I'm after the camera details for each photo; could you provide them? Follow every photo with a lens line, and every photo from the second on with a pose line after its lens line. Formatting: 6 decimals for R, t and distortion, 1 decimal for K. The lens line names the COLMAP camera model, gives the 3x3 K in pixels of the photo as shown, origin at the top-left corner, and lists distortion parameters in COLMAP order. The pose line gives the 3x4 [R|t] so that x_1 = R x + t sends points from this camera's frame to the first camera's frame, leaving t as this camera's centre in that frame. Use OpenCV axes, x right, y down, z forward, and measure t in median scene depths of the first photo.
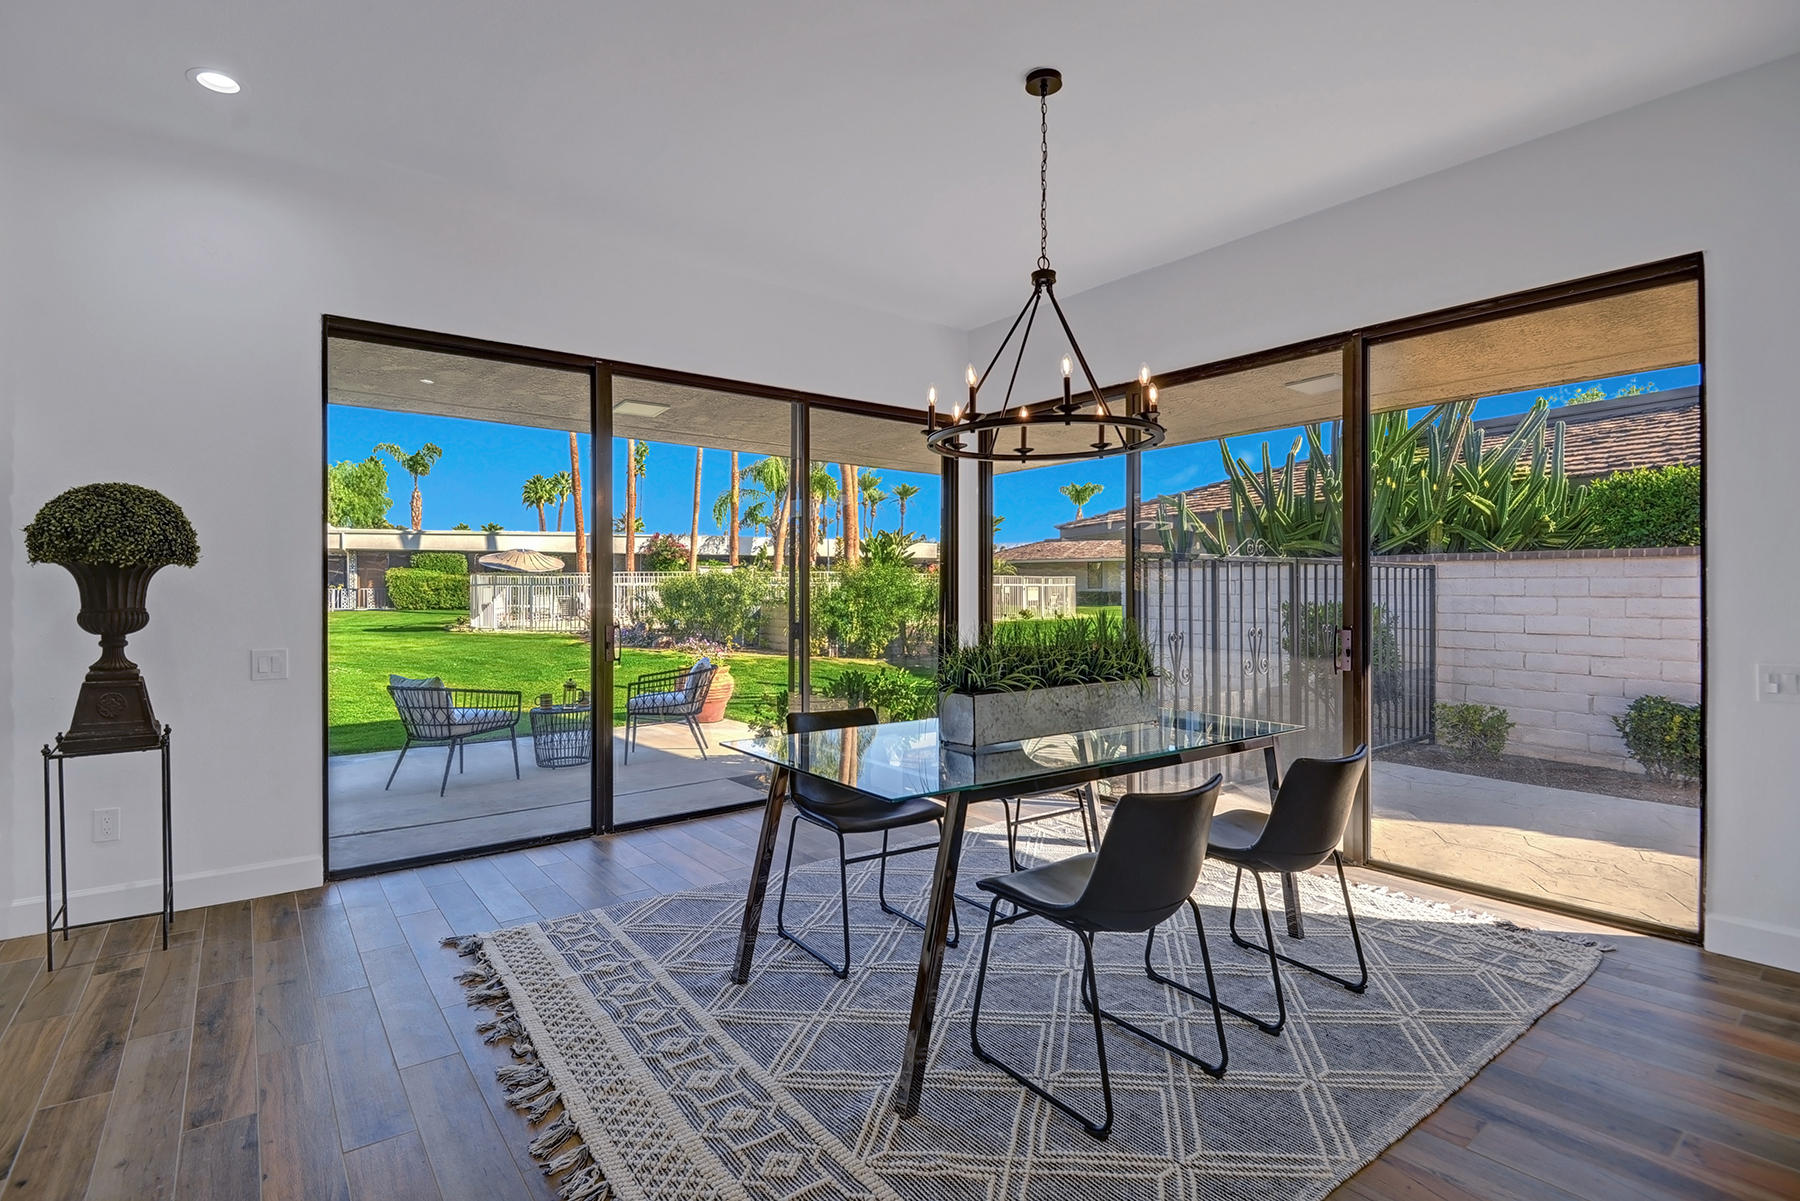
lens RADIAL K [[826.9, 0, 900.0], [0, 826.9, 600.5], [0, 0, 1]] dist [-0.001776, -0.035518]
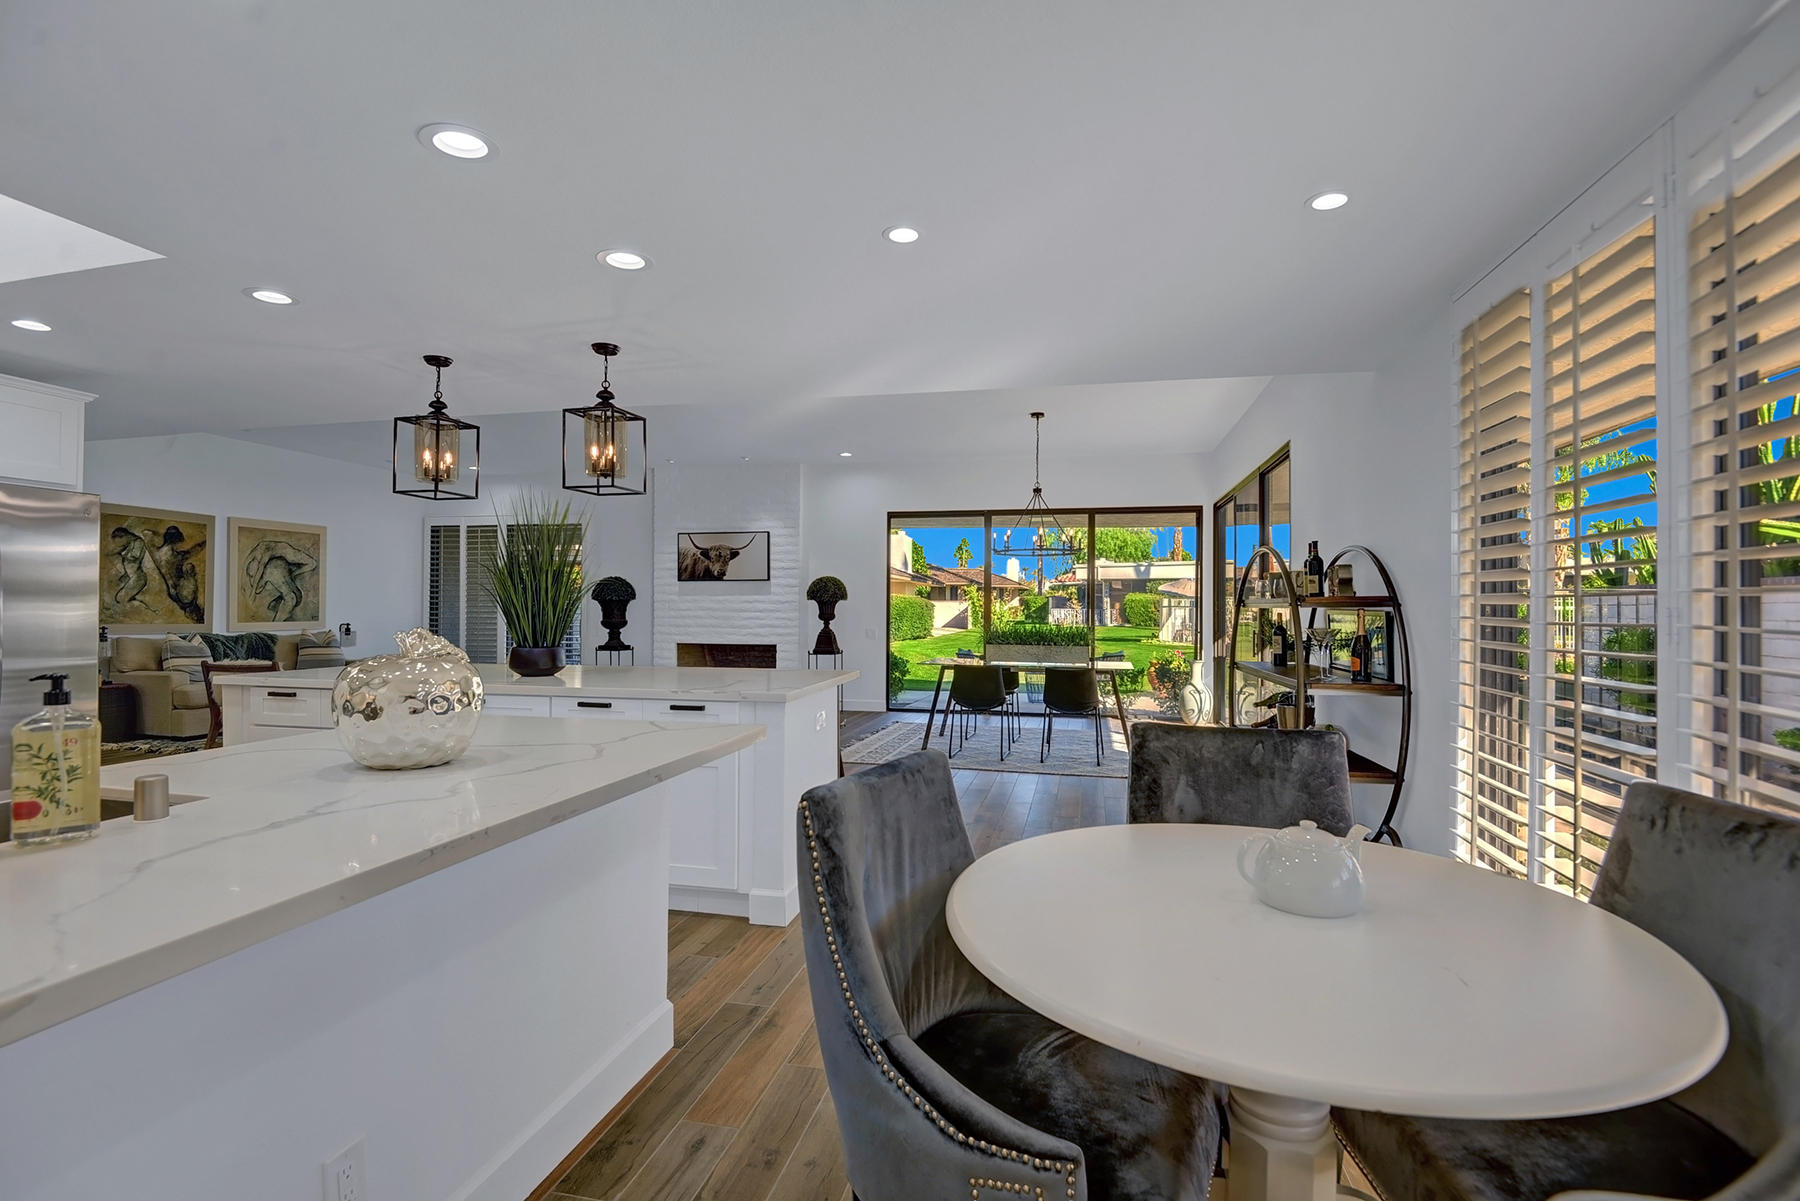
lens RADIAL K [[837.4, 0, 900.0], [0, 837.4, 600.5], [0, 0, 1]] dist [-0.000922, -0.000105]
pose [[0.627459, -0.003152, -0.778643, 0.297887], [-0.017845, 0.999671, -0.018427, 0.002310], [0.778445, 0.025458, 0.627197, -0.150396]]
